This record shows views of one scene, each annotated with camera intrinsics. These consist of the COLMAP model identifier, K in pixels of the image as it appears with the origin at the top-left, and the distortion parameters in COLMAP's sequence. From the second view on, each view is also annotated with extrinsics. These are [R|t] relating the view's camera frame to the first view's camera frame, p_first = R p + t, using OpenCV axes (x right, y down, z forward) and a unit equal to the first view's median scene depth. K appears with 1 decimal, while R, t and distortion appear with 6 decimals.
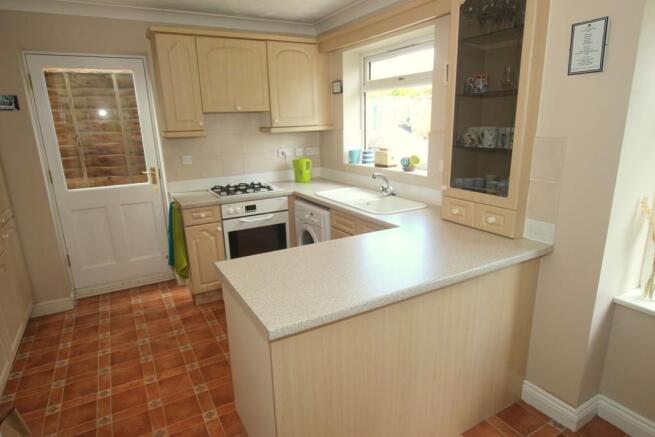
lens RADIAL K [[385.9, 0, 327.5], [0, 385.9, 218.5], [0, 0, 1]] dist [-0.014221, 0.000609]
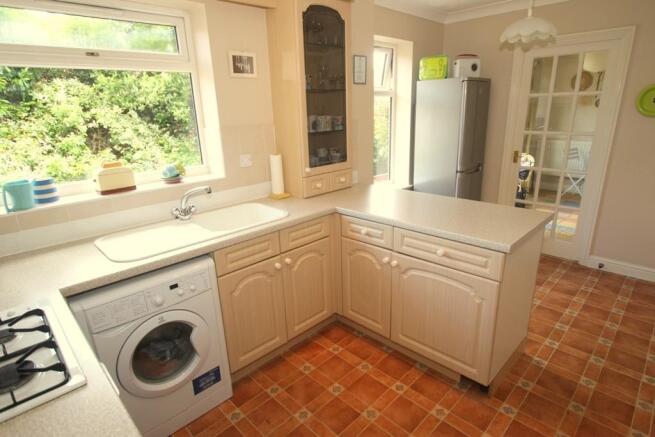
lens RADIAL K [[361.2, 0, 293.2], [0, 361.2, 217.3], [0, 0, 1]] dist [-0.040747, -0.000433]
pose [[-0.206793, -0.249588, 0.946014, -0.492602], [0.284047, 0.909952, 0.302165, -0.191248], [-0.936244, 0.331199, -0.117277, 0.803296]]
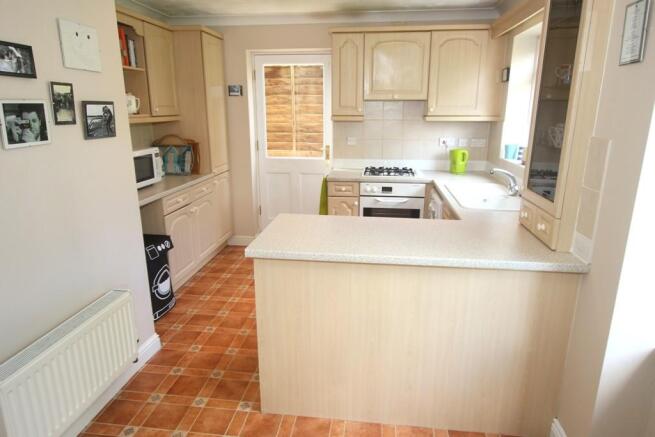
lens RADIAL K [[422.2, 0, 327.5], [0, 422.2, 218.5], [0, 0, 1]] dist [-0.030423, 0.001593]
pose [[0.797905, 0.177673, -0.576004, 0.354906], [-0.171203, 0.983018, 0.066062, 0.002917], [0.577960, 0.045902, 0.814773, -0.049013]]
